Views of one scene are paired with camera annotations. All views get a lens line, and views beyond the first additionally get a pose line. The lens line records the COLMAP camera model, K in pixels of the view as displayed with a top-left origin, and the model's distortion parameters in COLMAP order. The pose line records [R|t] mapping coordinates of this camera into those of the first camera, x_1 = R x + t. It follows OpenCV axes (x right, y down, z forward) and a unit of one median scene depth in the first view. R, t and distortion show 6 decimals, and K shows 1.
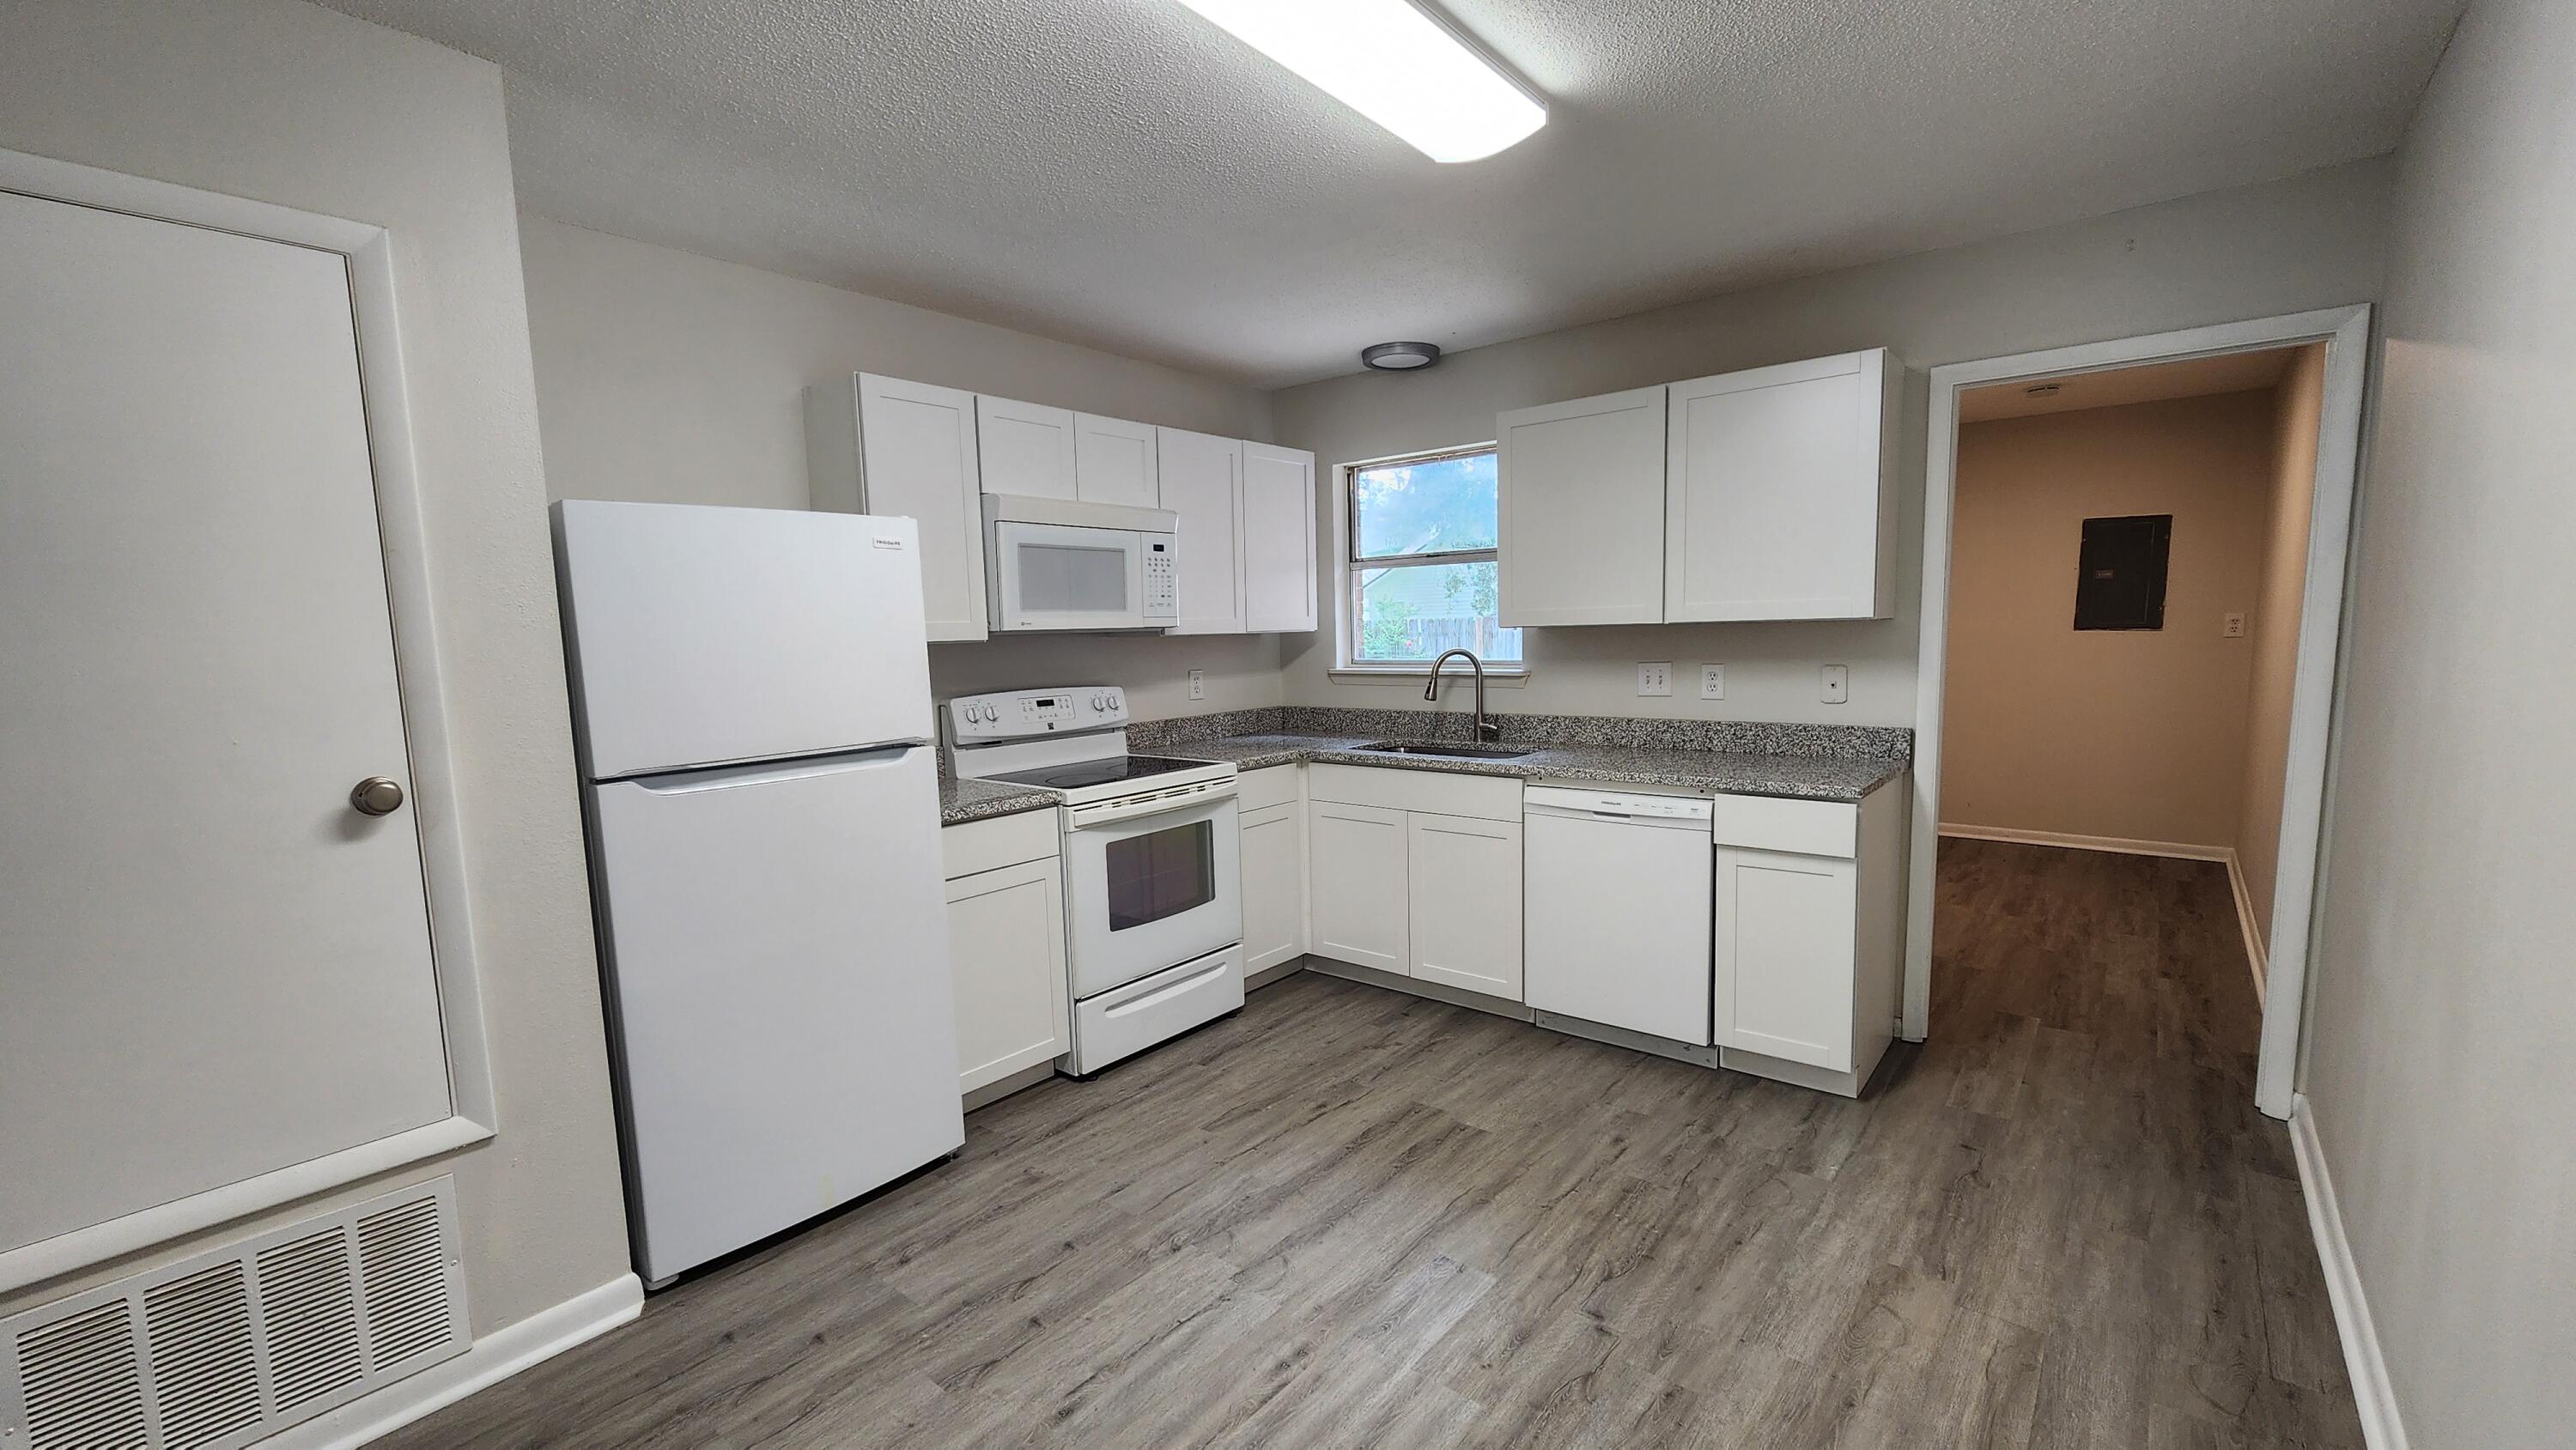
lens RADIAL K [[1061.0, 0, 1285.5], [0, 1061.0, 759.0], [0, 0, 1]] dist [0.000919, -0.000087]
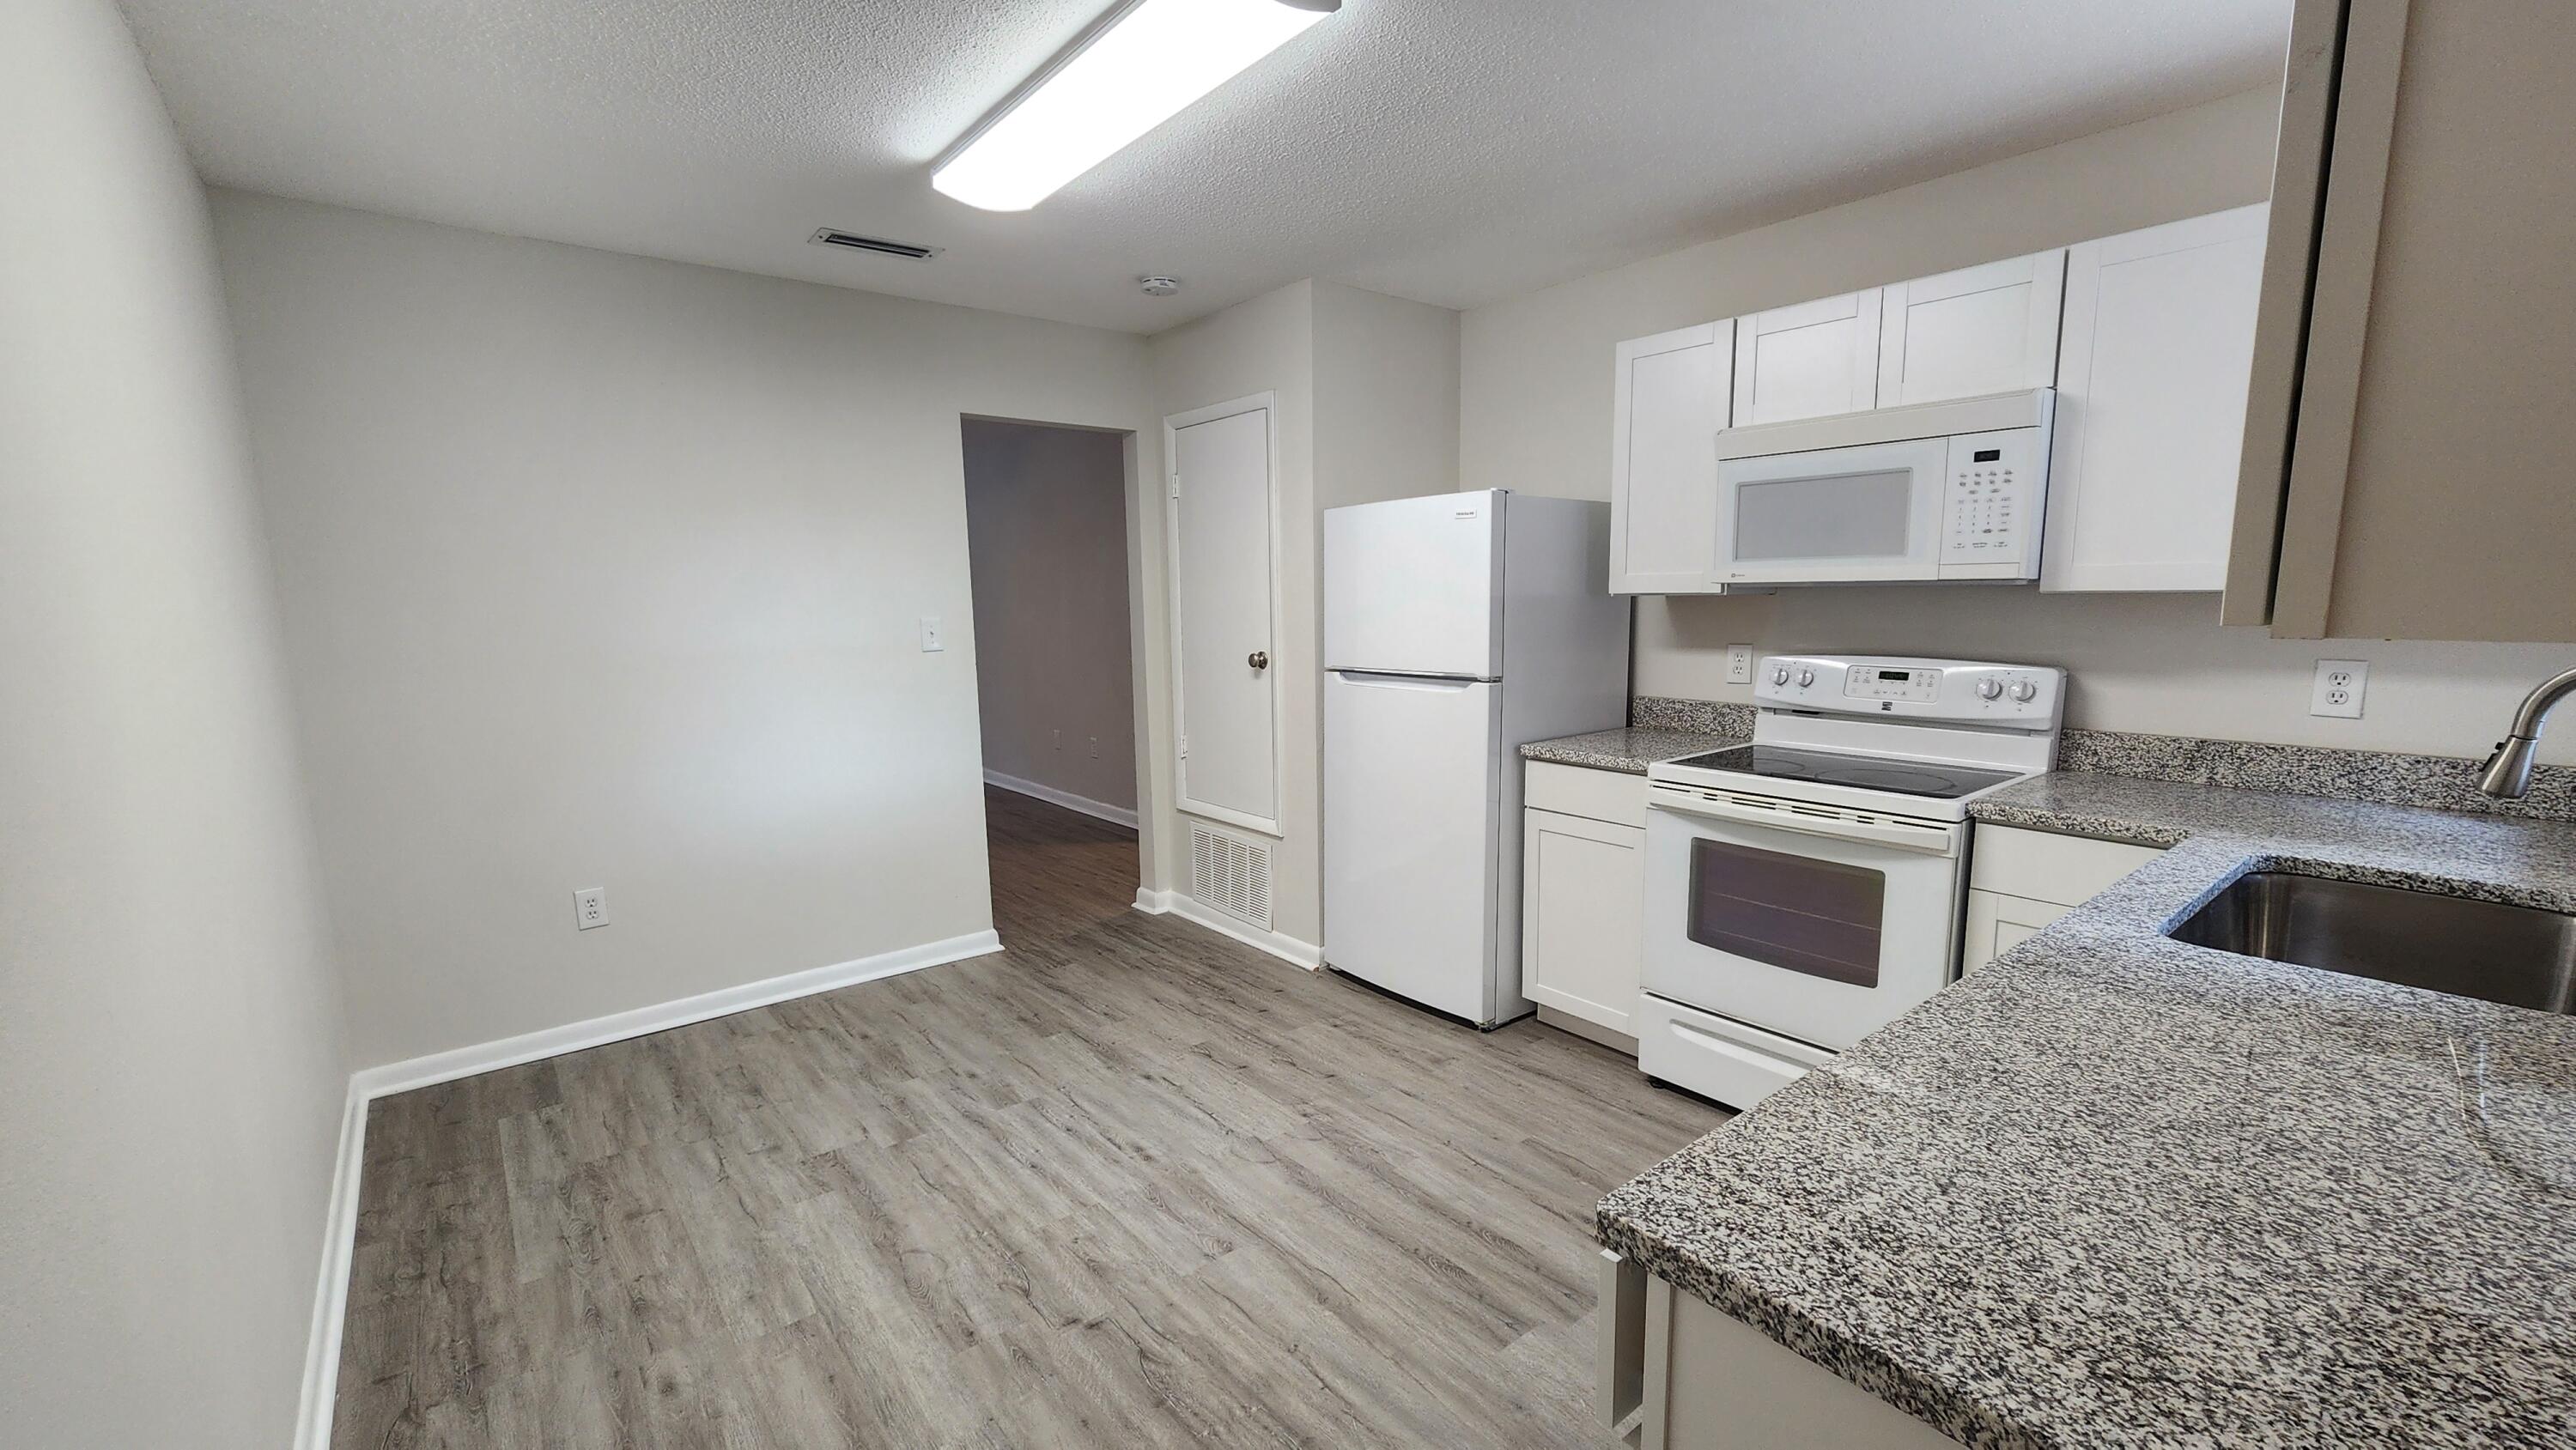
lens RADIAL K [[1061.0, 0, 1285.5], [0, 1061.0, 759.0], [0, 0, 1]] dist [0.000919, -0.000087]
pose [[-0.202203, 0.182869, -0.962119, 0.804395], [-0.101984, 0.973139, 0.206397, -0.141245], [0.974019, 0.139855, -0.178122, 0.936590]]
